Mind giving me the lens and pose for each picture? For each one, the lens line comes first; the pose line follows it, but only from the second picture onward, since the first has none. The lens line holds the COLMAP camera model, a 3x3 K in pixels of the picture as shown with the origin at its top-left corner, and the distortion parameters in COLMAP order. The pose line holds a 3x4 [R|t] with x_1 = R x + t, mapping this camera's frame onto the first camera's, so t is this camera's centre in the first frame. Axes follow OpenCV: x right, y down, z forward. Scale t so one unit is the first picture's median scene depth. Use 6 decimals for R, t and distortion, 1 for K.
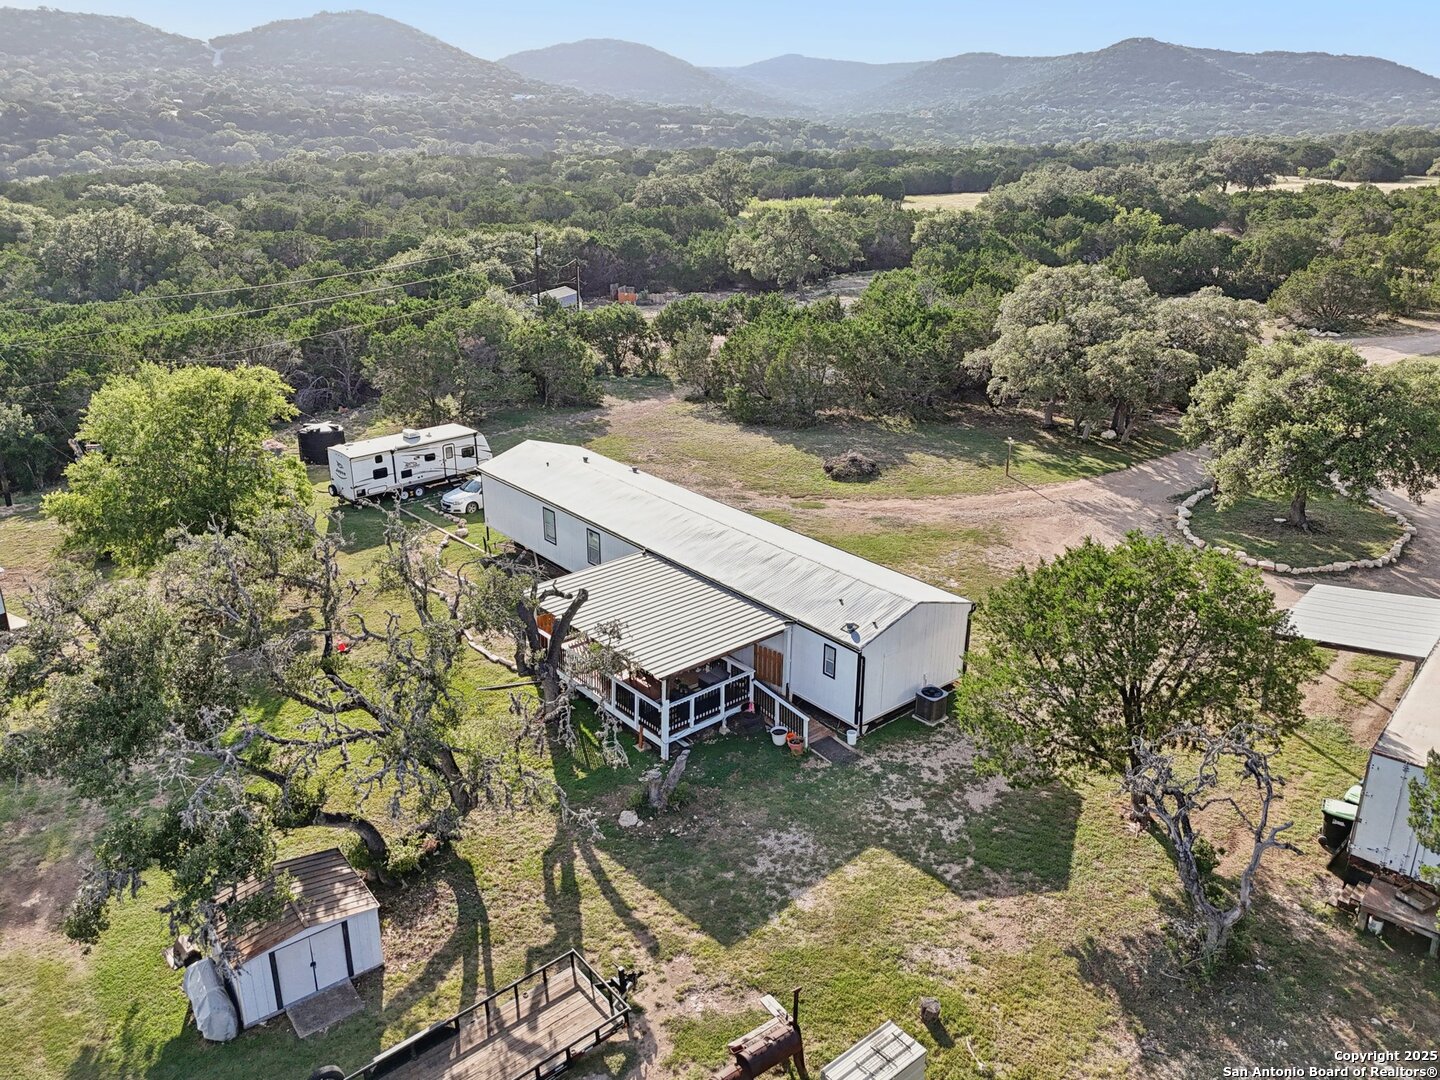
lens RADIAL K [[1077.6, 0, 720.0], [0, 1077.6, 540.0], [0, 0, 1]] dist [0.072800, -0.065712]
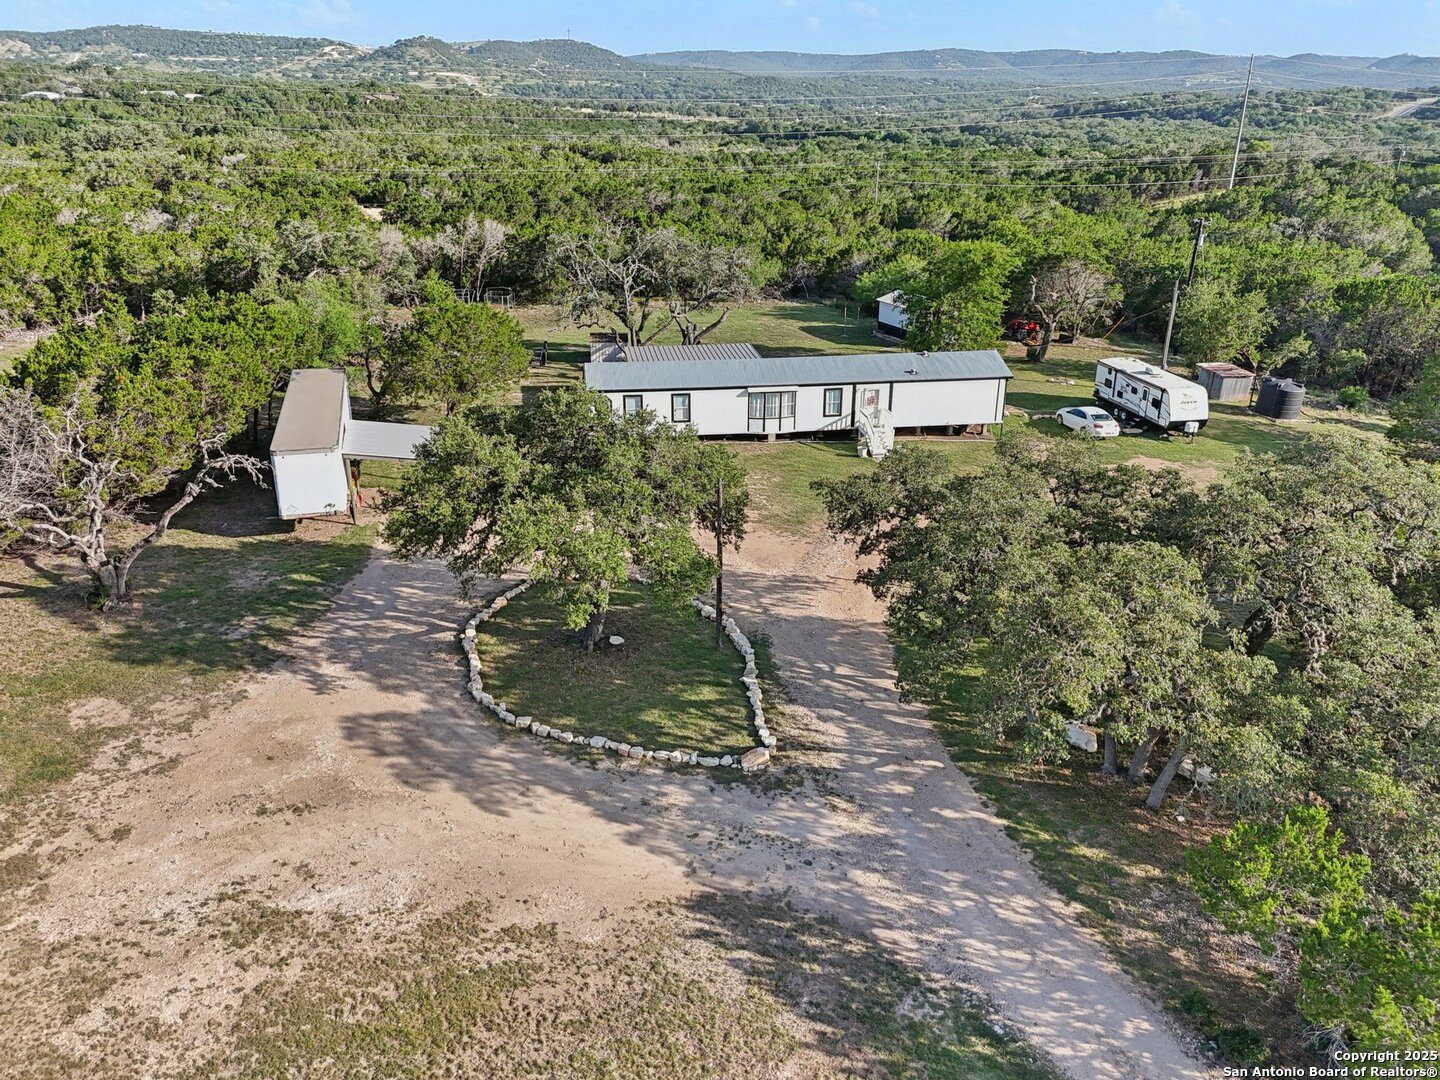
lens RADIAL K [[1101.8, 0, 715.2], [0, 1101.8, 540.8], [0, 0, 1]] dist [0.071643, -0.065406]
pose [[-0.539890, 0.313592, -0.781140, 0.903041], [-0.309712, 0.788901, 0.530767, -0.423866], [0.782686, 0.528484, -0.328796, 1.098469]]
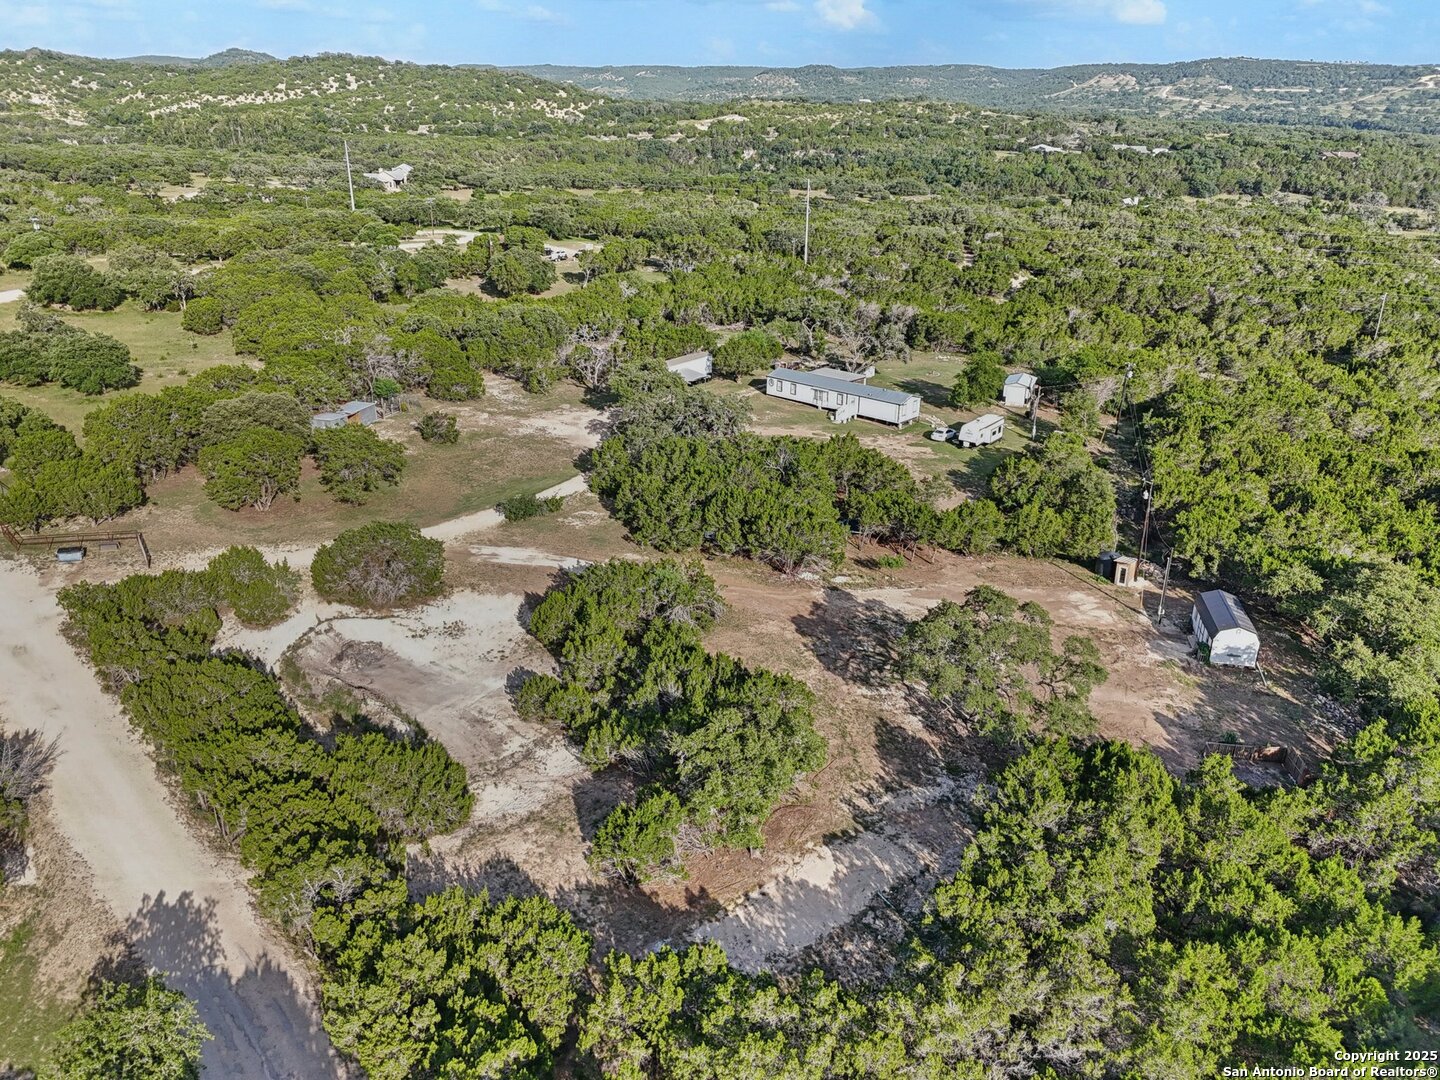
lens RADIAL K [[1109.8, 0, 716.2], [0, 1109.8, 534.6], [0, 0, 1]] dist [0.077517, -0.077907]
pose [[-0.990889, 0.029357, -0.131440, 0.654304], [-0.067952, 0.733641, 0.676132, -1.569411], [0.116279, 0.678903, -0.724962, 2.914578]]
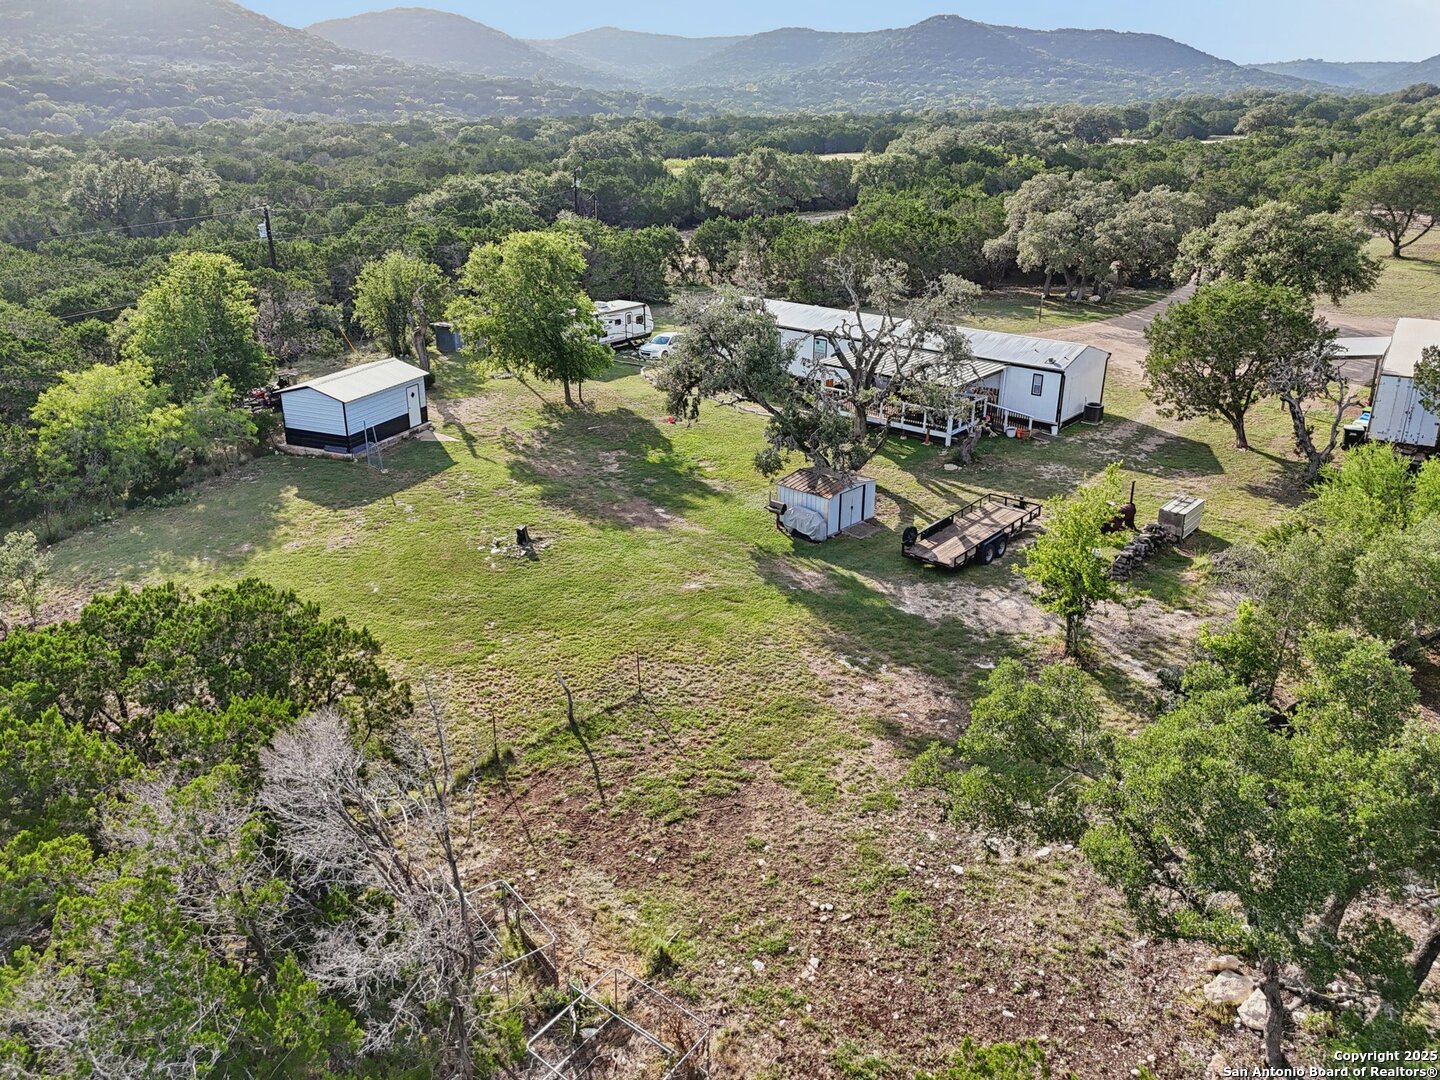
lens RADIAL K [[1086.7, 0, 717.3], [0, 1086.7, 543.7], [0, 0, 1]] dist [0.067356, -0.058024]
pose [[0.987415, -0.061606, 0.145656, -0.348937], [0.058781, 0.997991, 0.023624, 0.160070], [-0.146819, -0.014765, 0.989053, -0.299271]]
